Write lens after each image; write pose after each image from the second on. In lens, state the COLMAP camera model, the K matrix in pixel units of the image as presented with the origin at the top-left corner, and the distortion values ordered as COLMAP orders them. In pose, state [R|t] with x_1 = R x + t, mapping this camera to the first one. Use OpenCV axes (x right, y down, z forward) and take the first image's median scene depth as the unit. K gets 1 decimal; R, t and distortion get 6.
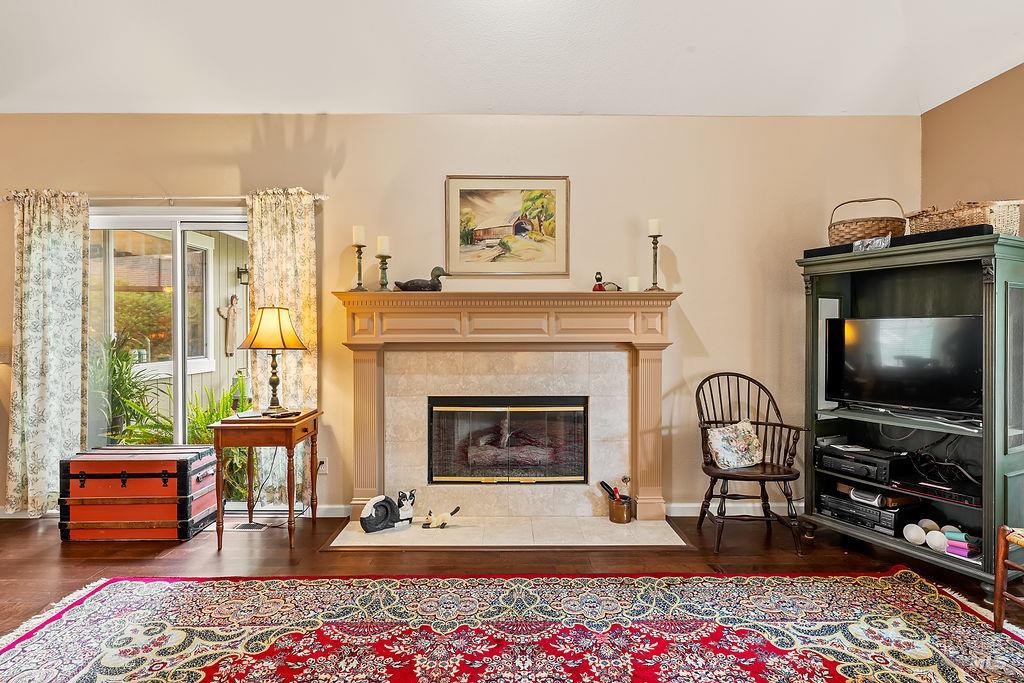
lens RADIAL K [[536.4, 0, 510.9], [0, 536.4, 343.6], [0, 0, 1]] dist [-0.005667, 0.002095]
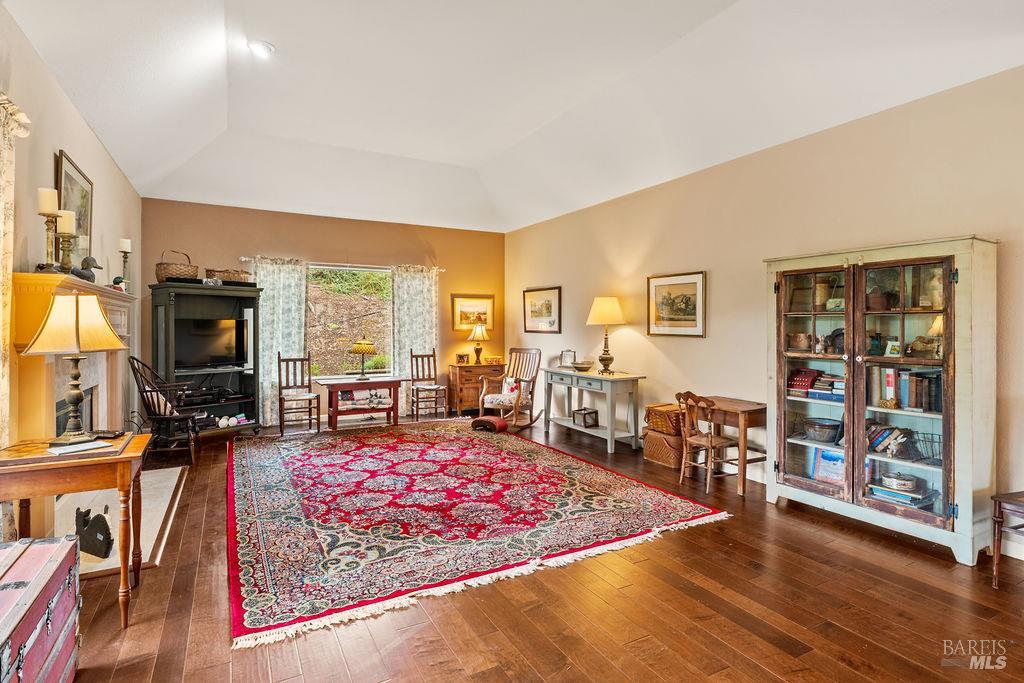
lens RADIAL K [[512.0, 0, 503.9], [0, 512.0, 325.6], [0, 0, 1]] dist [-0.000542, 0.000355]
pose [[-0.466458, 0.001484, 0.884542, -1.705263], [0.011715, 0.999921, 0.004500, -0.026560], [-0.884466, 0.012461, -0.466439, 1.056229]]
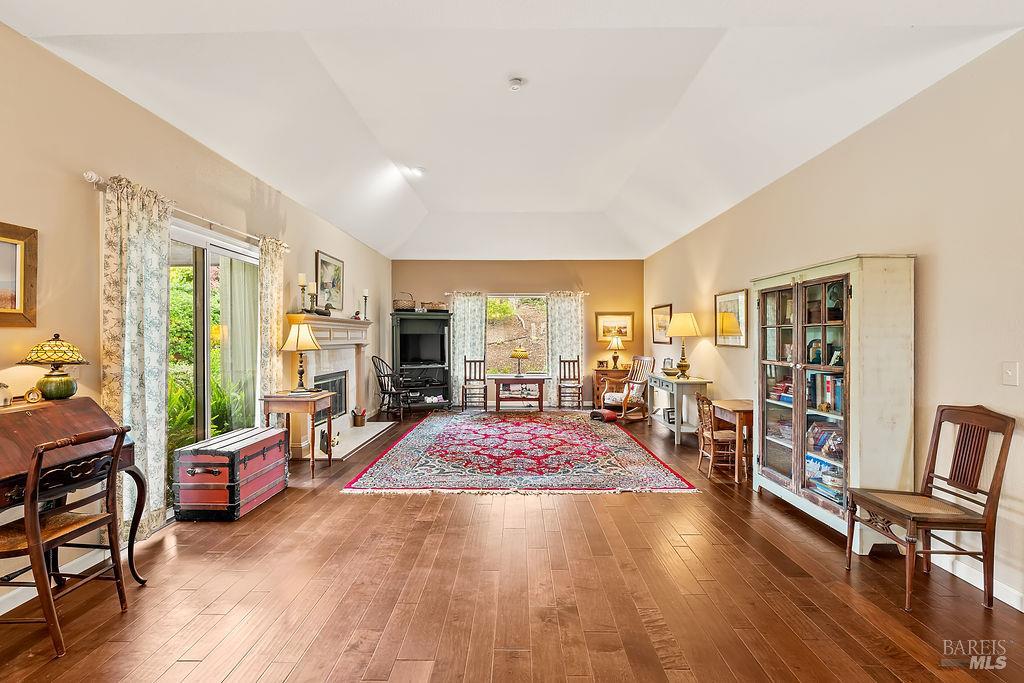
lens RADIAL K [[458.8, 0, 512.0], [0, 458.8, 338.0], [0, 0, 1]] dist [-0.002052, 0.000223]
pose [[0.017796, 0.001149, 0.999841, -2.281271], [0.014861, 0.999889, -0.001414, -0.017573], [-0.999731, 0.014884, 0.017777, 0.477346]]
